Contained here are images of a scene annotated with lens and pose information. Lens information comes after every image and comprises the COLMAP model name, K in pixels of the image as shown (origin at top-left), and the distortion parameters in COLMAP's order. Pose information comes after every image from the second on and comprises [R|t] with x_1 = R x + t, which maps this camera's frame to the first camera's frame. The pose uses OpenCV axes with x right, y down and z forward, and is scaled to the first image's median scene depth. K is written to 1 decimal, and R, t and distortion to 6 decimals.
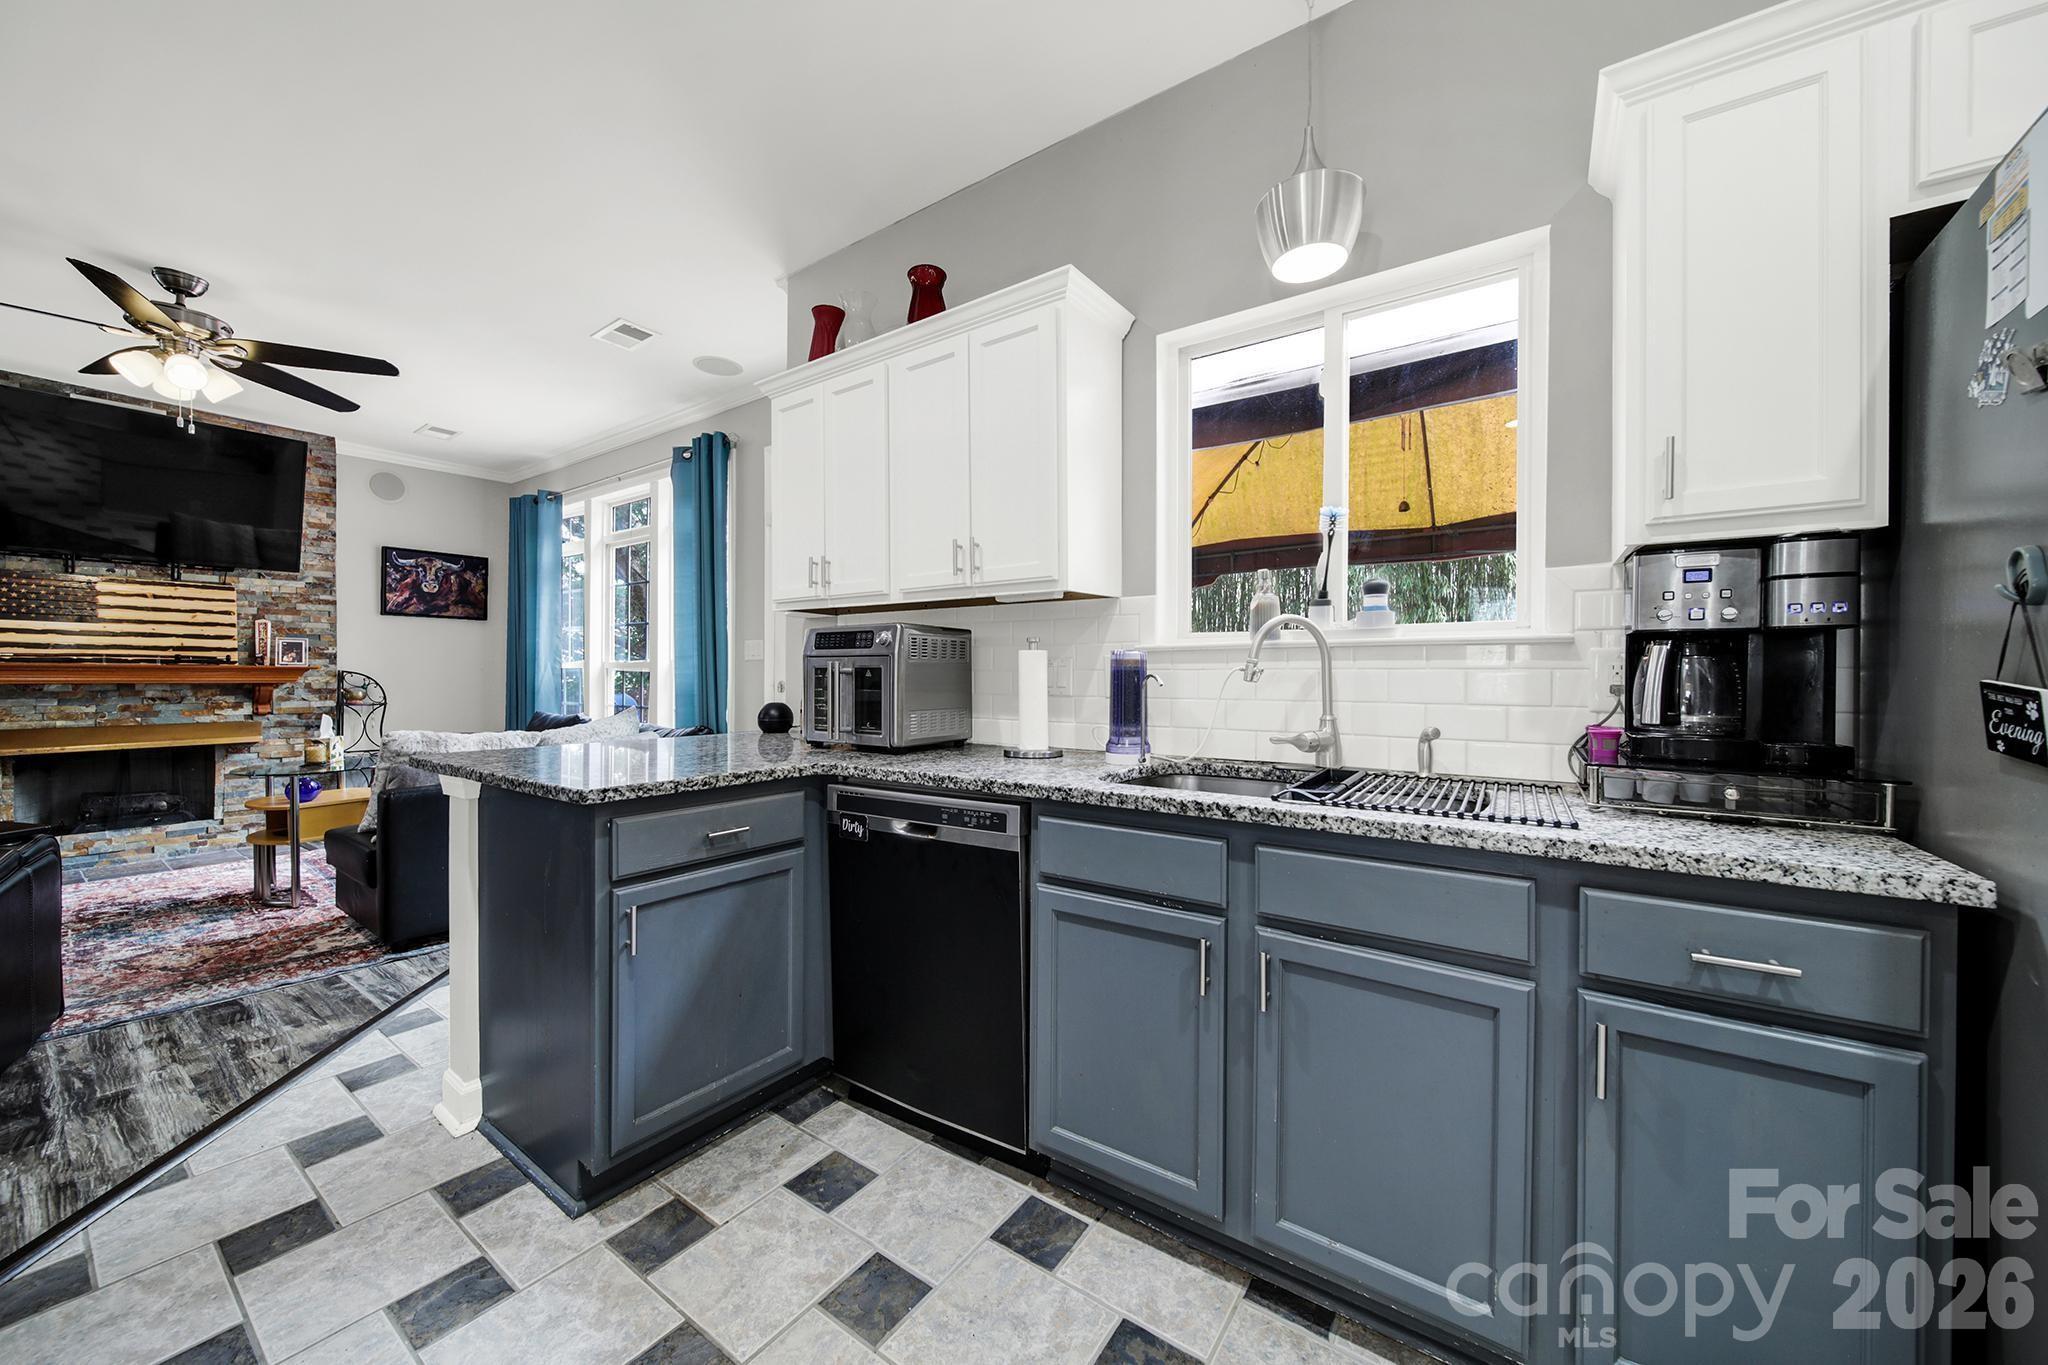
lens RADIAL K [[743.6, 0, 1020.3], [0, 743.6, 679.7], [0, 0, 1]] dist [-0.005540, 0.000491]
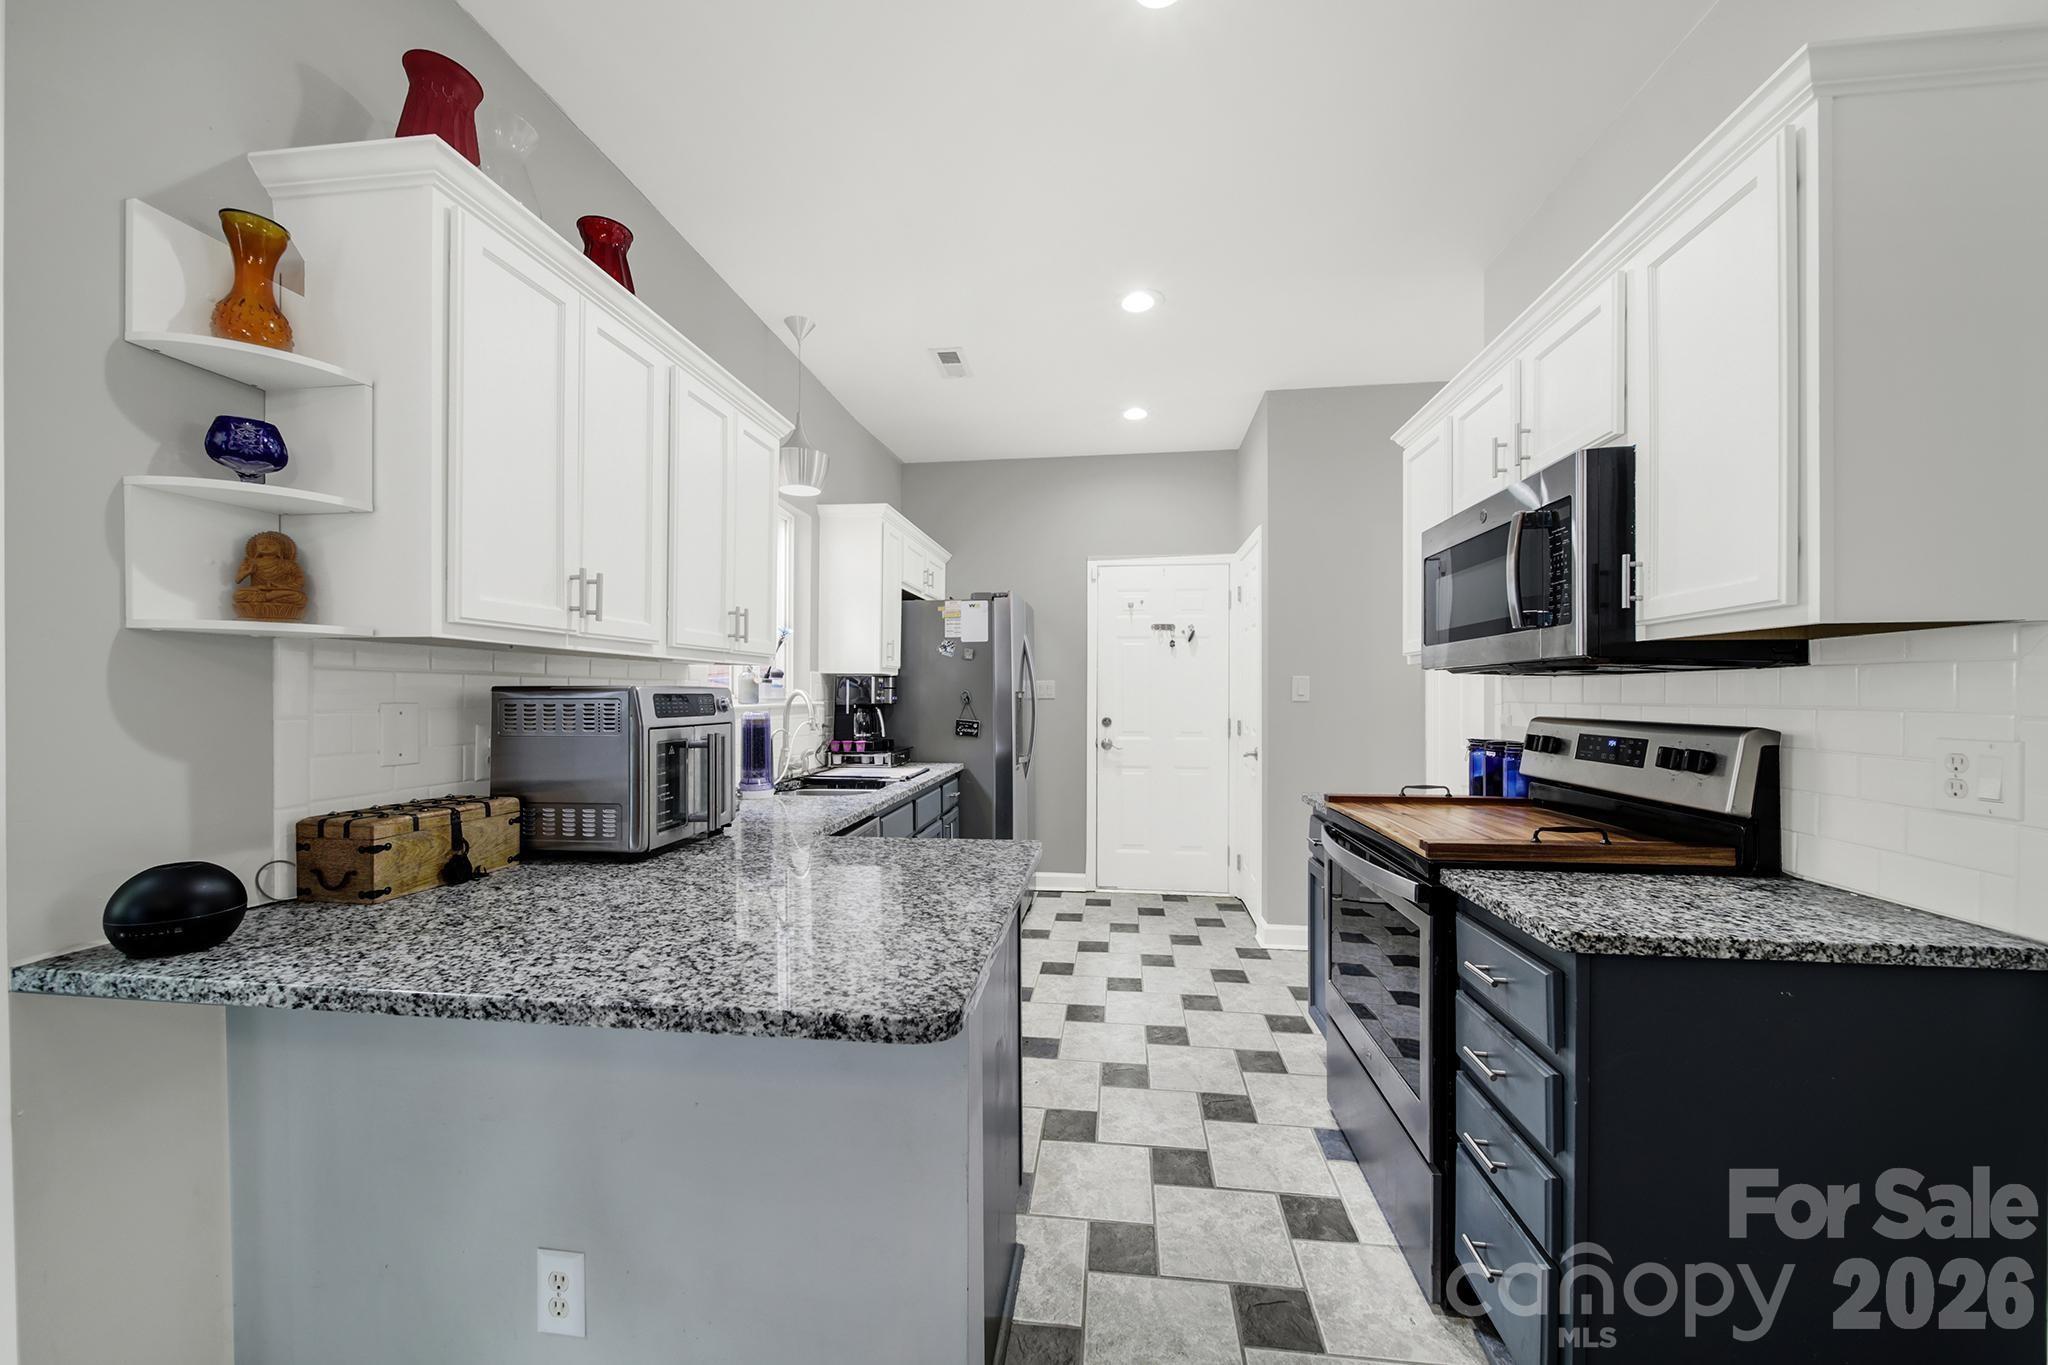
lens RADIAL K [[743.6, 0, 1016.0], [0, 743.6, 697.3], [0, 0, 1]] dist [-0.005540, 0.000491]
pose [[-0.461522, -0.007168, 0.887100, -0.640466], [0.003493, 0.999945, 0.009897, -0.040004], [-0.887122, 0.007667, -0.461471, 0.618168]]
